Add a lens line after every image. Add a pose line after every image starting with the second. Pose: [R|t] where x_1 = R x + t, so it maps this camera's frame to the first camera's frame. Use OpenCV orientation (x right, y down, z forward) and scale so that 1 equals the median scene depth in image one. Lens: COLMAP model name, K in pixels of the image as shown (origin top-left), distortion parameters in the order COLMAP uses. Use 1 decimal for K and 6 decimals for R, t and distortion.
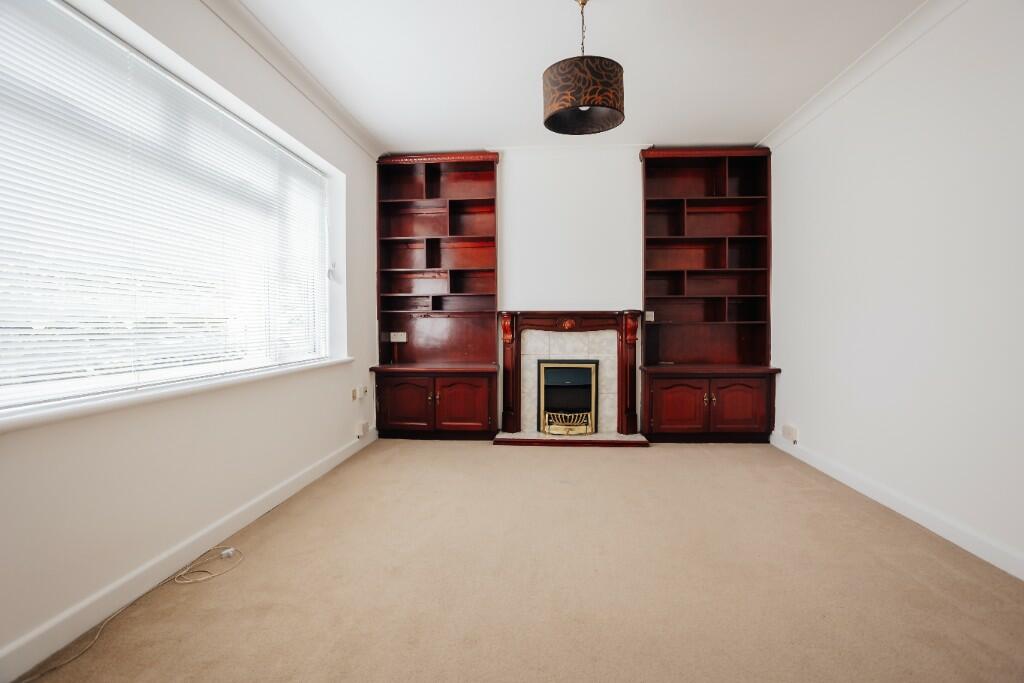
lens RADIAL K [[513.2, 0, 493.3], [0, 513.2, 340.3], [0, 0, 1]] dist [-0.053611, 0.020913]
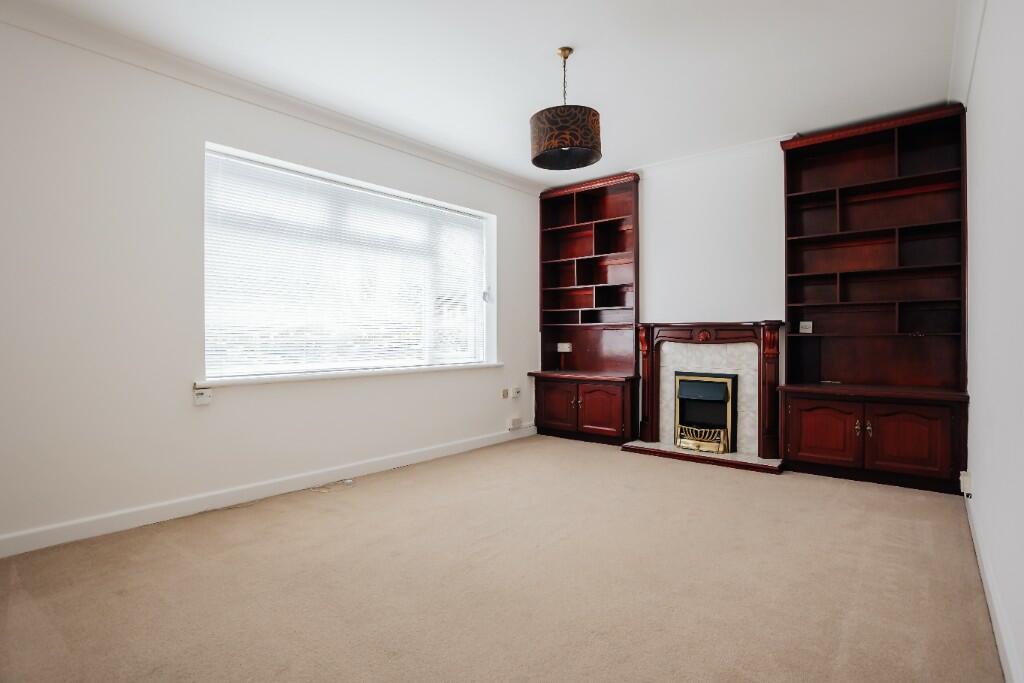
lens RADIAL K [[518.0, 0, 493.6], [0, 518.0, 342.1], [0, 0, 1]] dist [-0.055535, 0.023705]
pose [[0.806591, 0.008827, -0.591044, 0.401070], [-0.020979, 0.999686, -0.013699, 0.001403], [0.590738, 0.023449, 0.806523, -0.014280]]
